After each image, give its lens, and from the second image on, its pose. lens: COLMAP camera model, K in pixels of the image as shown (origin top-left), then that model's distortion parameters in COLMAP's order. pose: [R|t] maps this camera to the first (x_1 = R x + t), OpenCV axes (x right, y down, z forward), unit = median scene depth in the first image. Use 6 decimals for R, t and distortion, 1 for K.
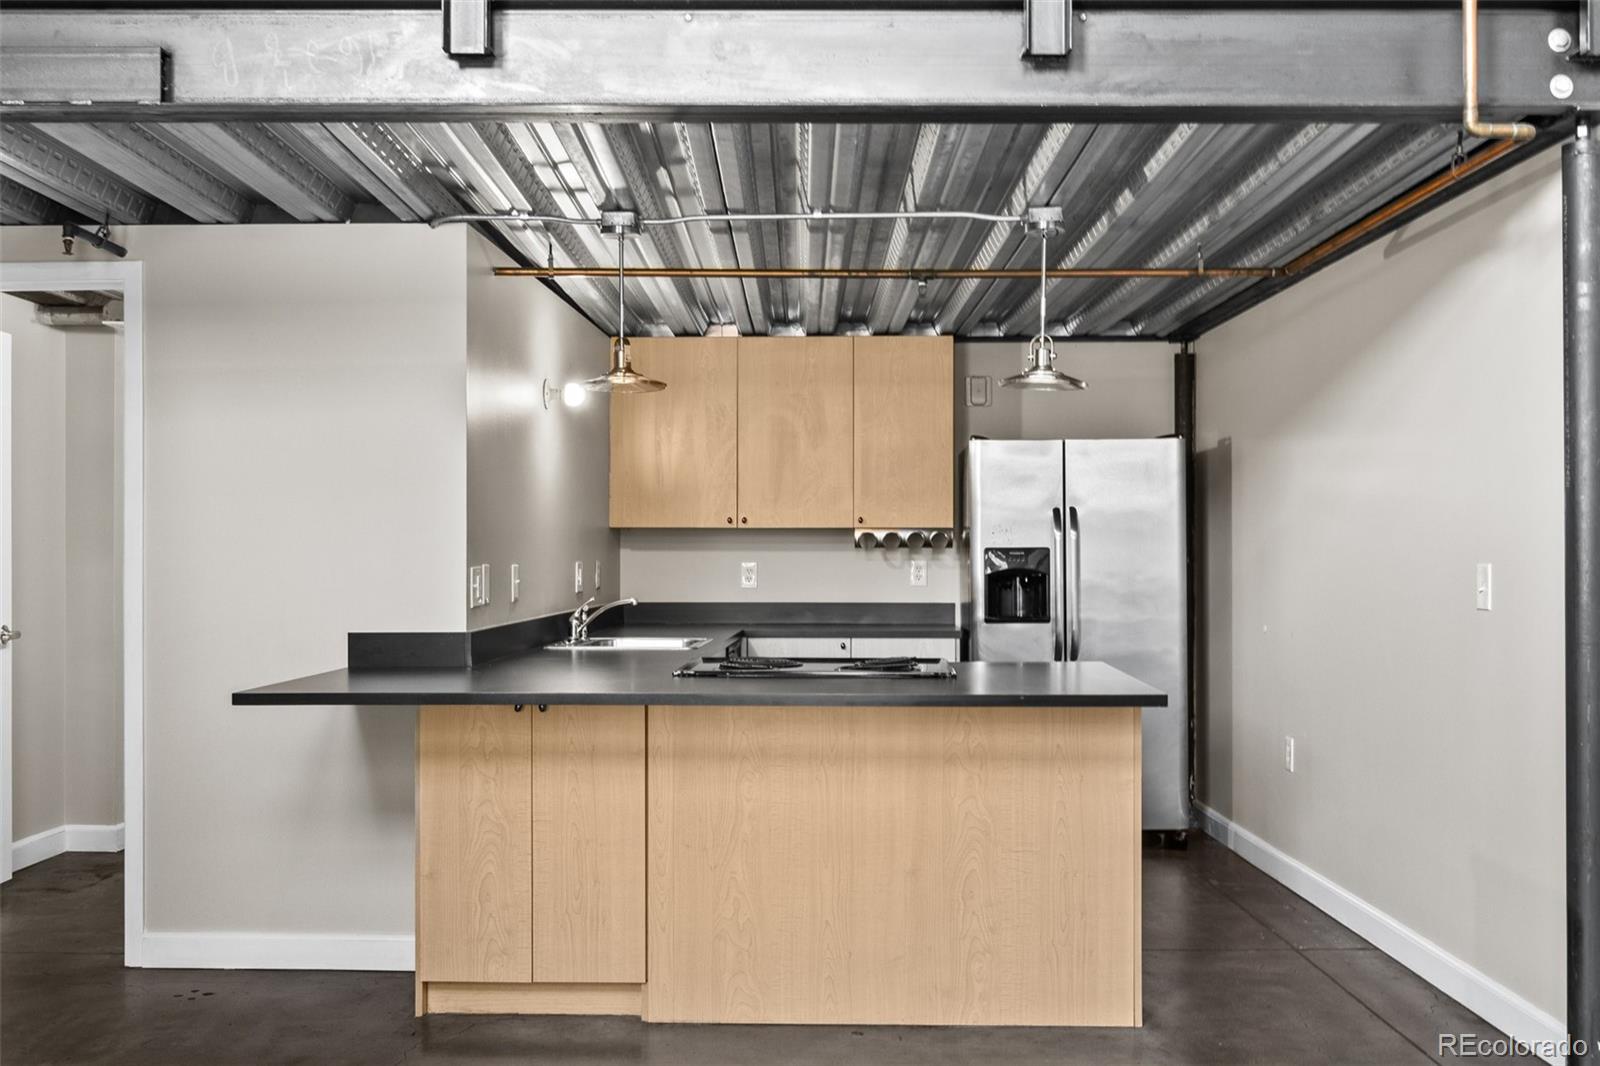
lens RADIAL K [[1598.2, 0, 792.1], [0, 1598.2, 553.7], [0, 0, 1]] dist [-0.000210, 0.004222]
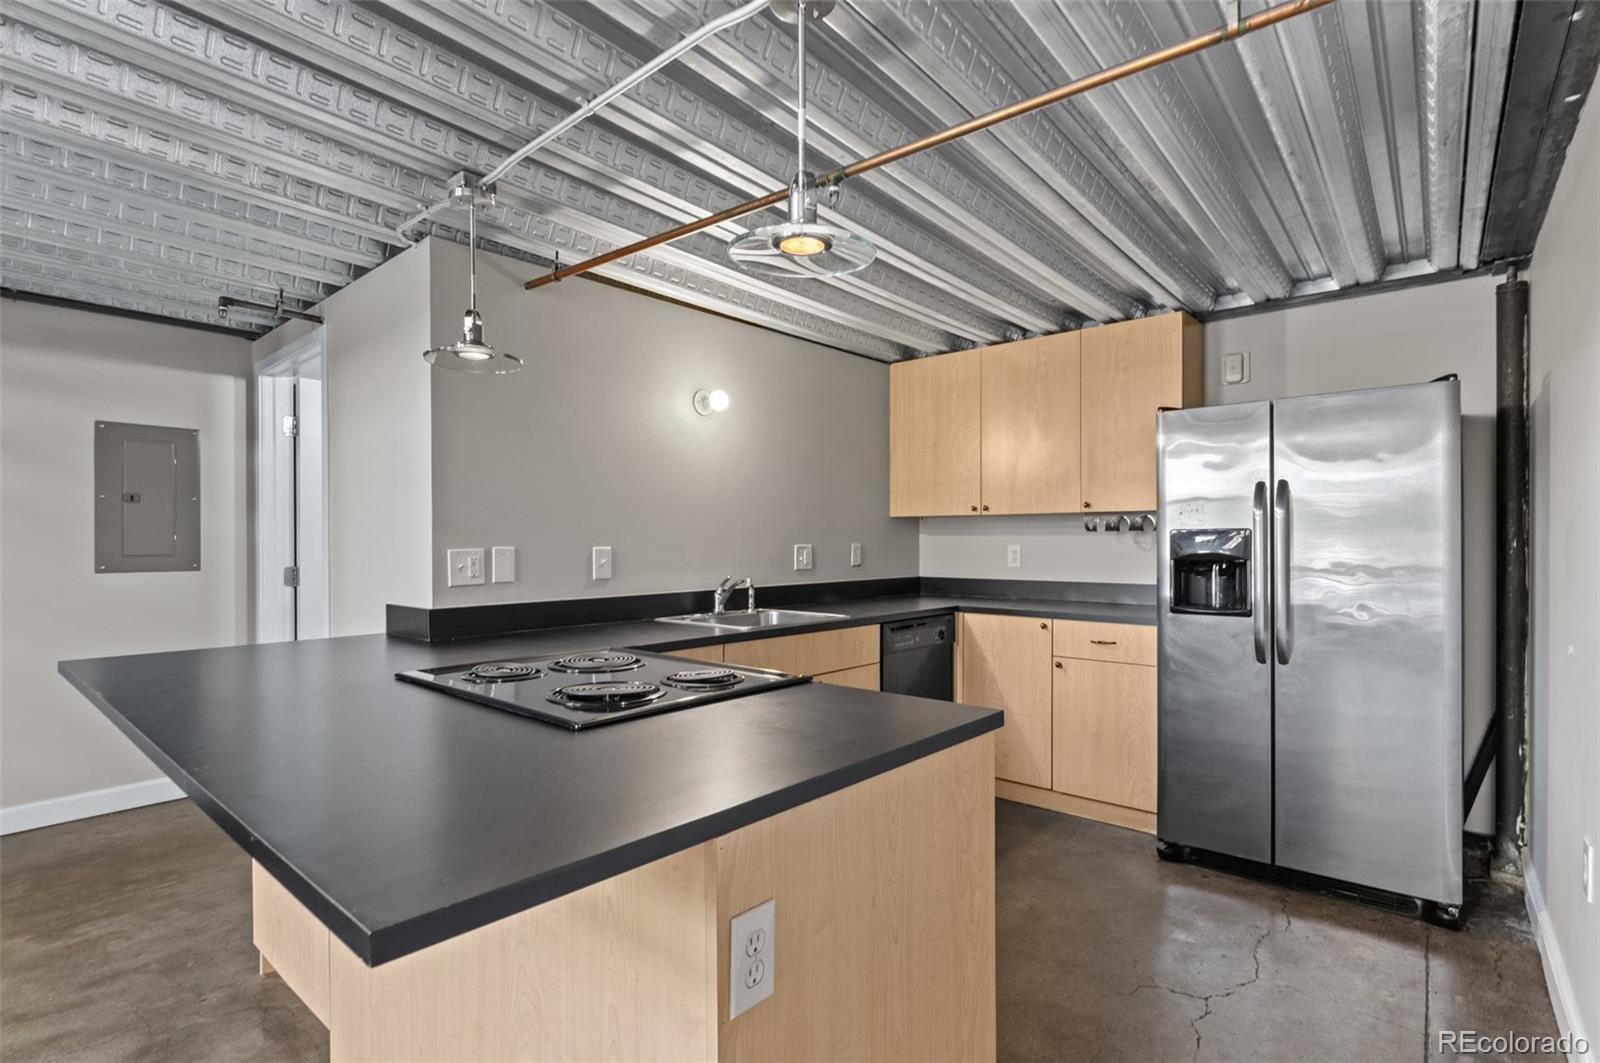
lens RADIAL K [[786.7, 0, 803.8], [0, 786.7, 545.9], [0, 0, 1]] dist [-0.002490, -0.000225]
pose [[0.783091, 0.002174, -0.621904, 0.279628], [0.002307, 0.999977, 0.006400, 0.002553], [0.621903, -0.006447, 0.783068, 0.622011]]
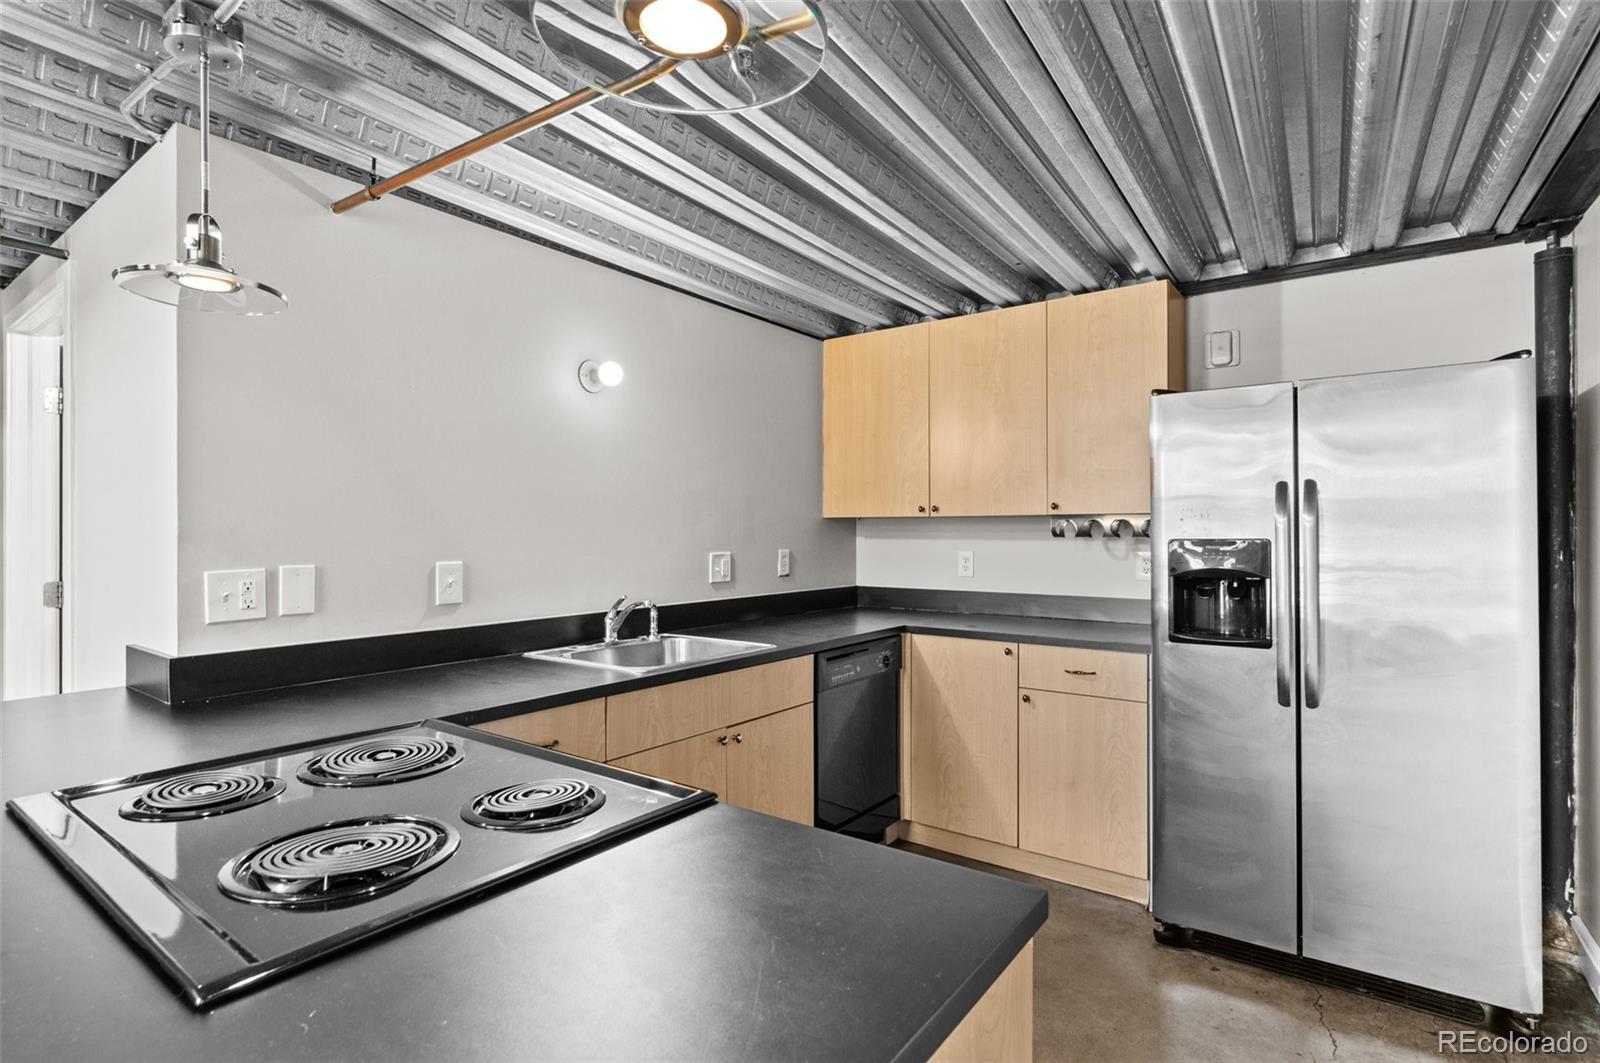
lens RADIAL K [[785.9, 0, 800.0], [0, 785.9, 531.5], [0, 0, 1]] dist [-0.002926, -0.000260]
pose [[0.835285, -0.002327, -0.549812, 0.211576], [0.001492, 0.999997, -0.001966, -0.008143], [0.549814, 0.000822, 0.835286, 0.718471]]
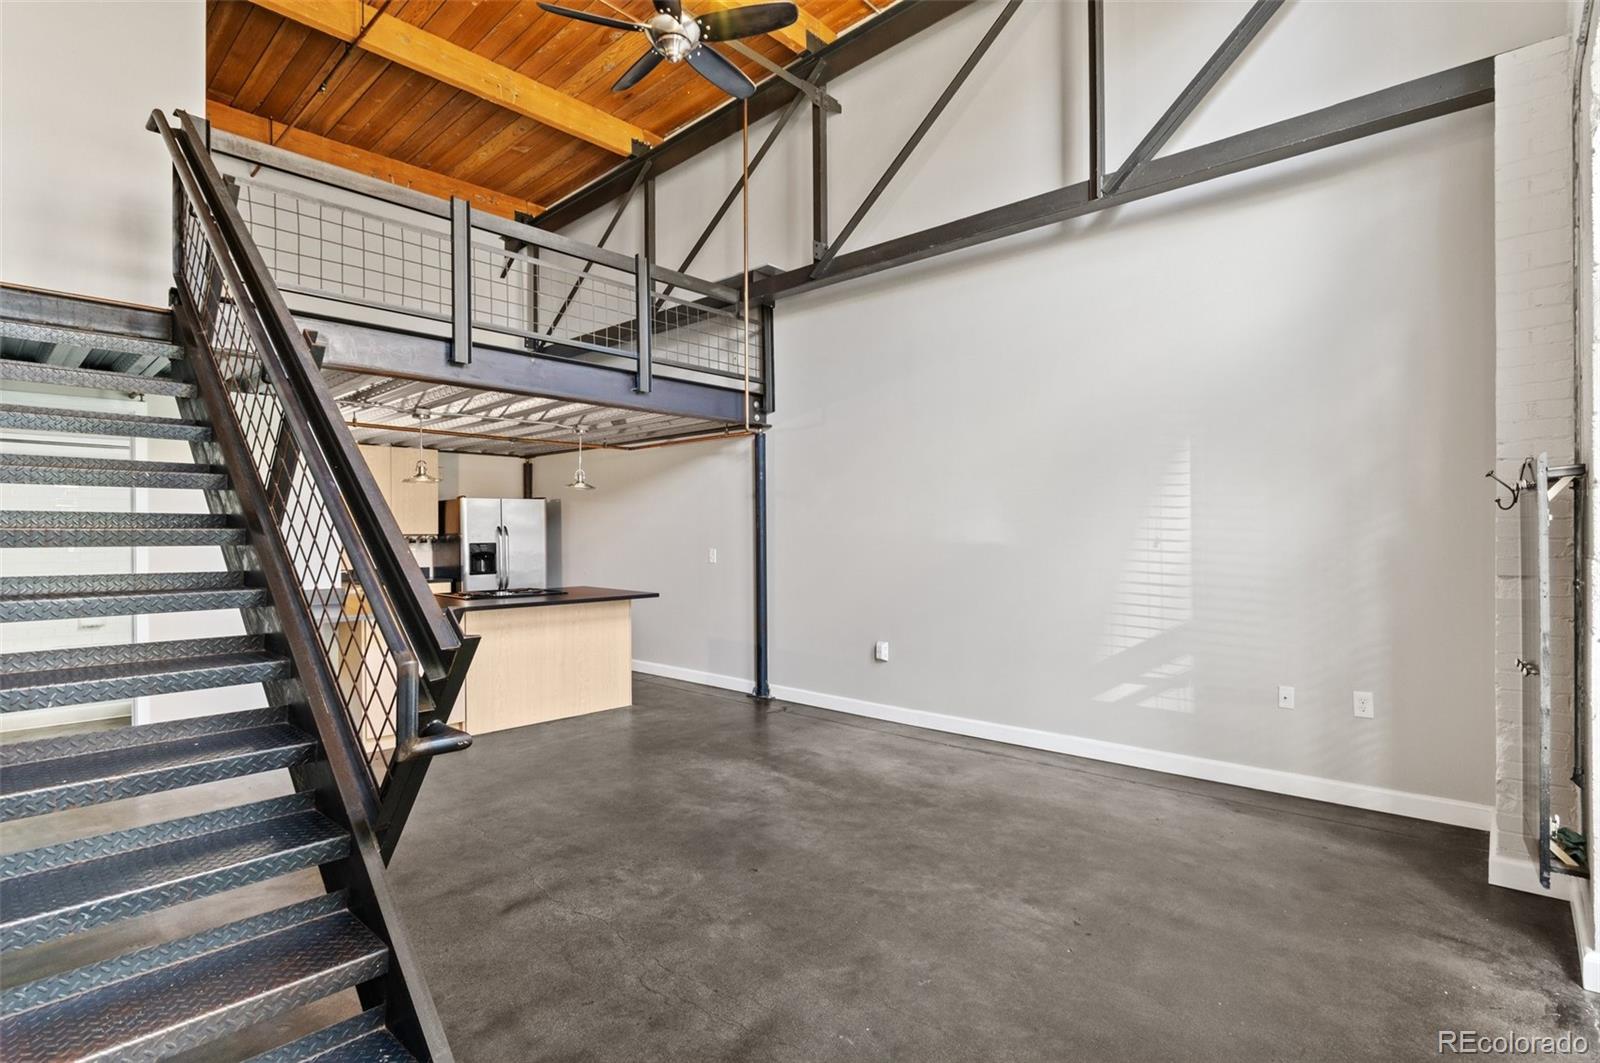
lens RADIAL K [[785.9, 0, 800.0], [0, 785.9, 531.5], [0, 0, 1]] dist [-0.002926, -0.000260]
pose [[0.669446, -0.003240, 0.742853, -0.496539], [0.005602, 0.999984, -0.000688, -0.020841], [-0.742839, 0.004622, 0.669454, -0.170396]]
